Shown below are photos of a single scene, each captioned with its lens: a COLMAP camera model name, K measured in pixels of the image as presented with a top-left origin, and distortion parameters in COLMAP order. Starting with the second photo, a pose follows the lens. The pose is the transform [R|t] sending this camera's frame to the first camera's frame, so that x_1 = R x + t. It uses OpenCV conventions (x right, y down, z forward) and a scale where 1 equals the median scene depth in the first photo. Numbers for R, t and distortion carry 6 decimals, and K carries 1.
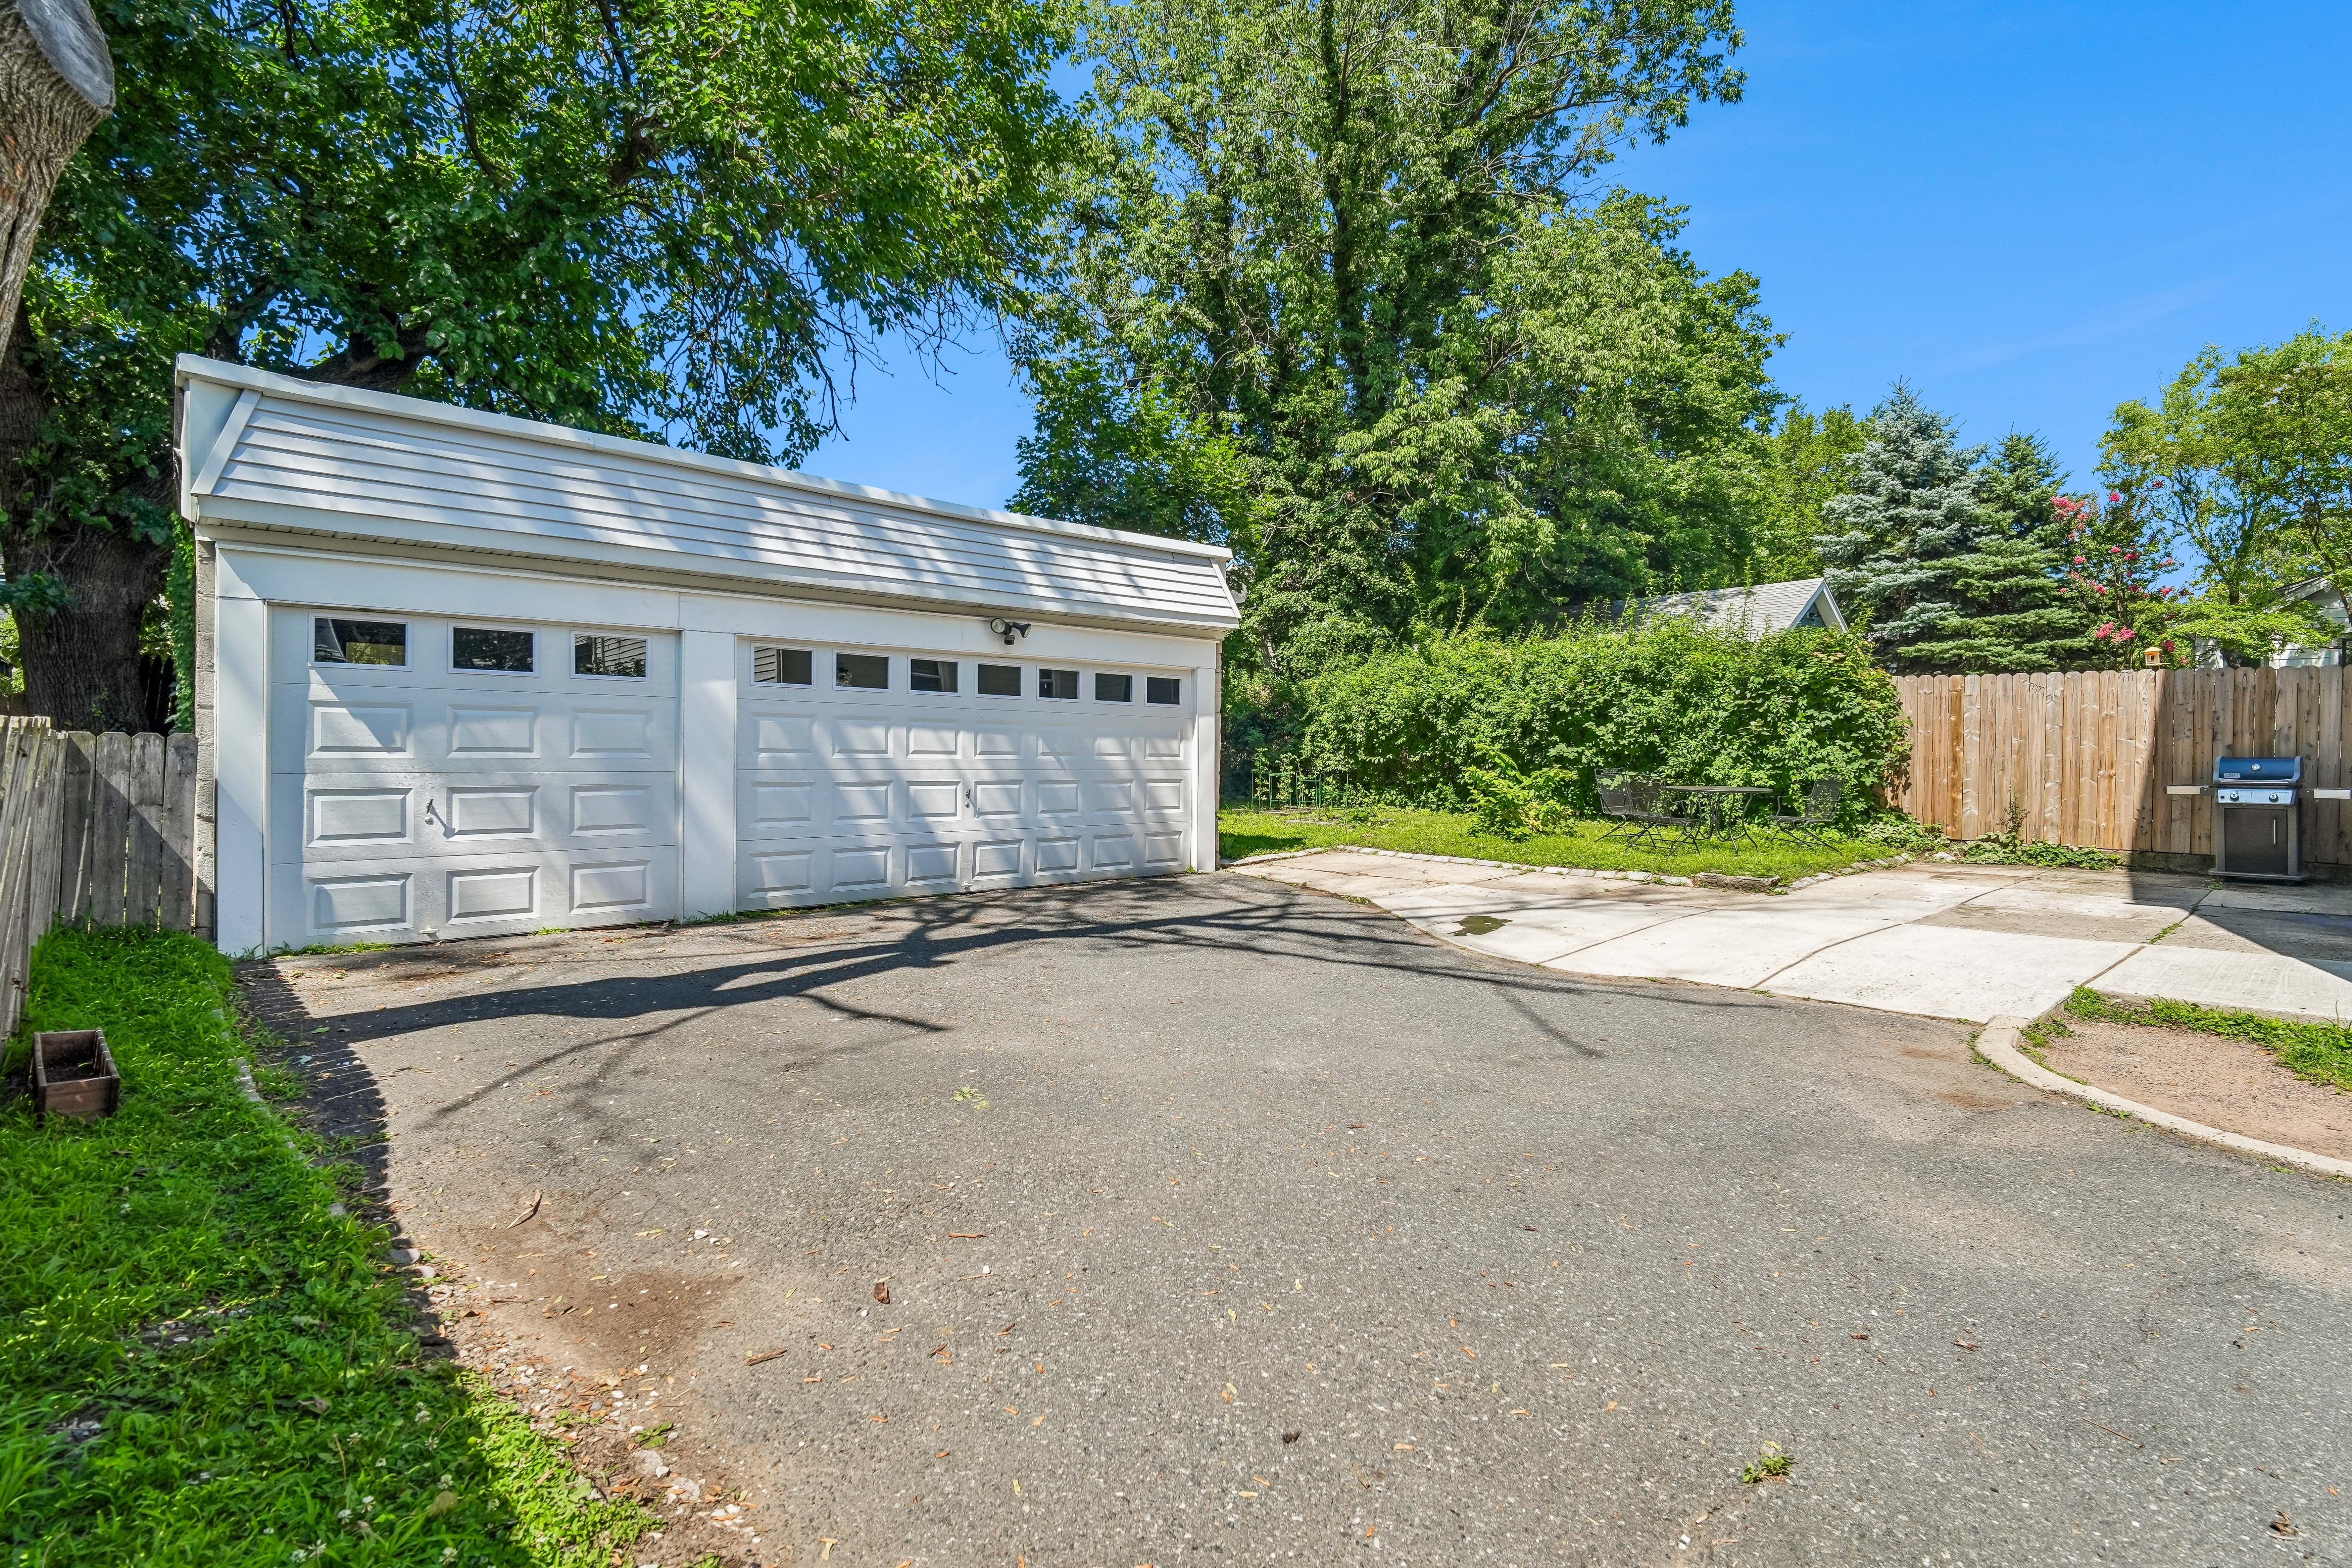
lens RADIAL K [[1107.9, 0, 1196.0], [0, 1107.9, 758.4], [0, 0, 1]] dist [0.009481, -0.009089]
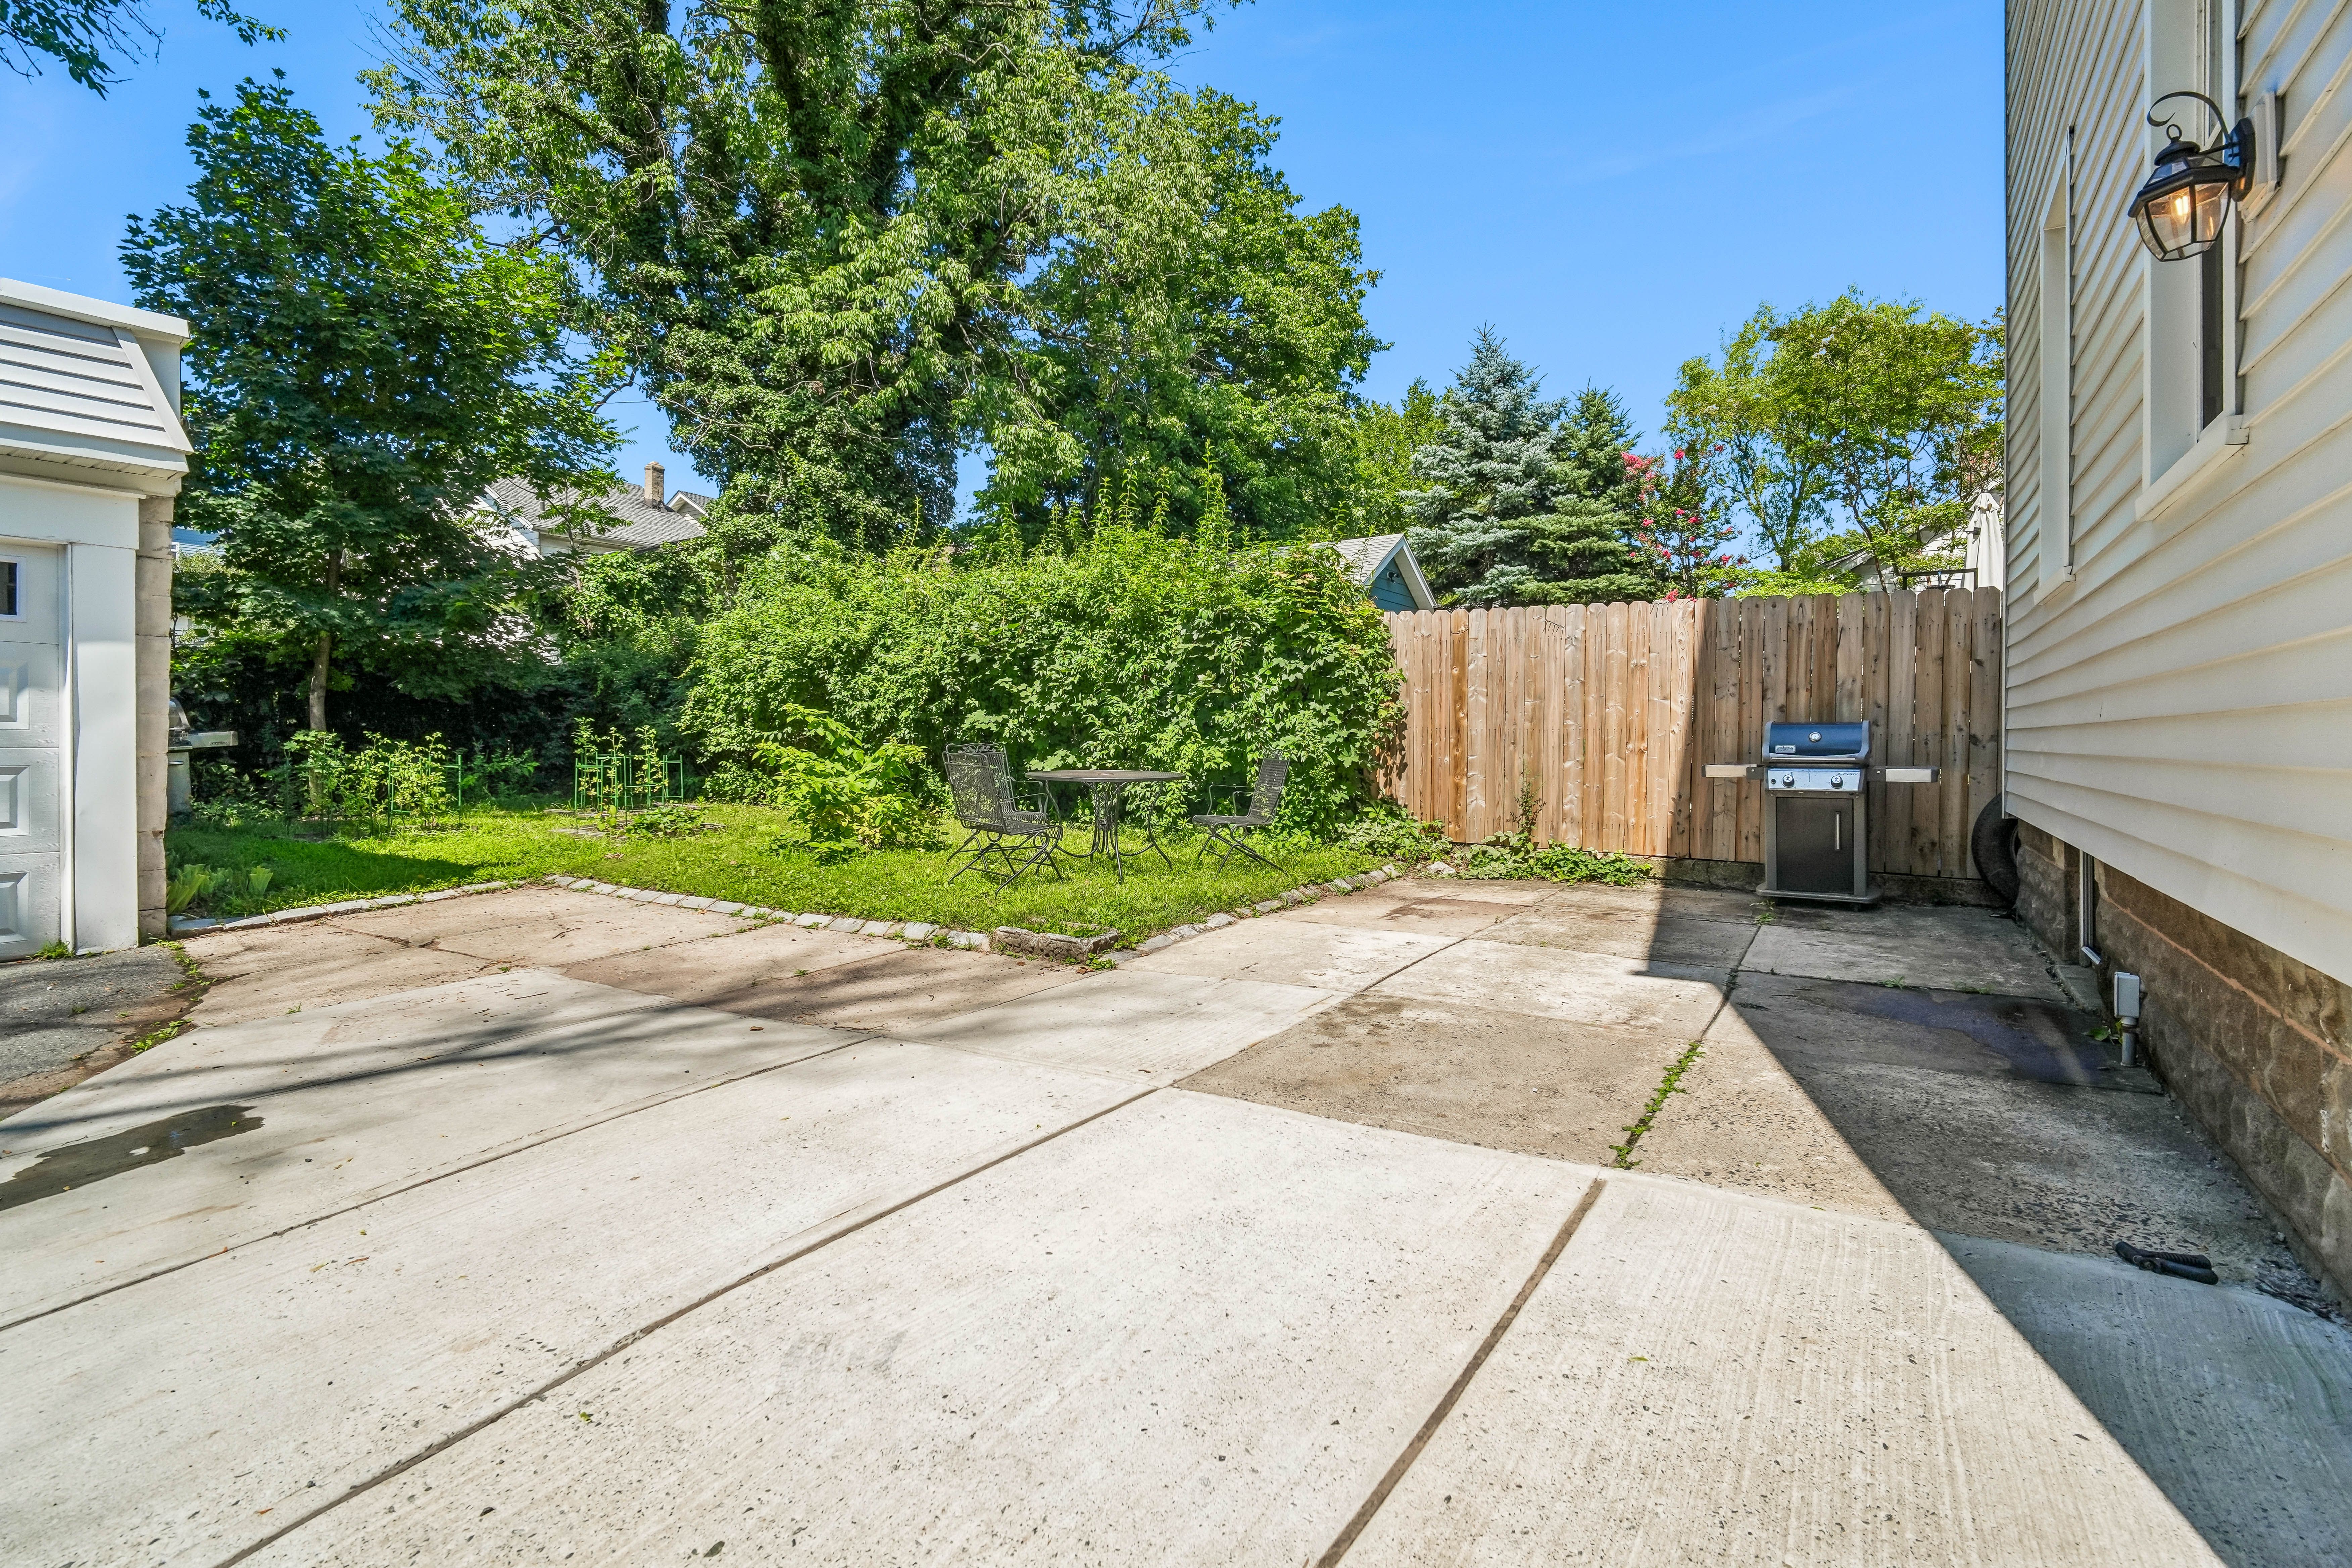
lens RADIAL K [[1107.9, 0, 1192.7], [0, 1107.9, 746.8], [0, 0, 1]] dist [0.009481, -0.009089]
pose [[0.965565, -0.003343, 0.260140, 0.223017], [0.001890, 0.999981, 0.005836, 0.005026], [-0.260154, -0.005143, 0.965553, 0.240284]]
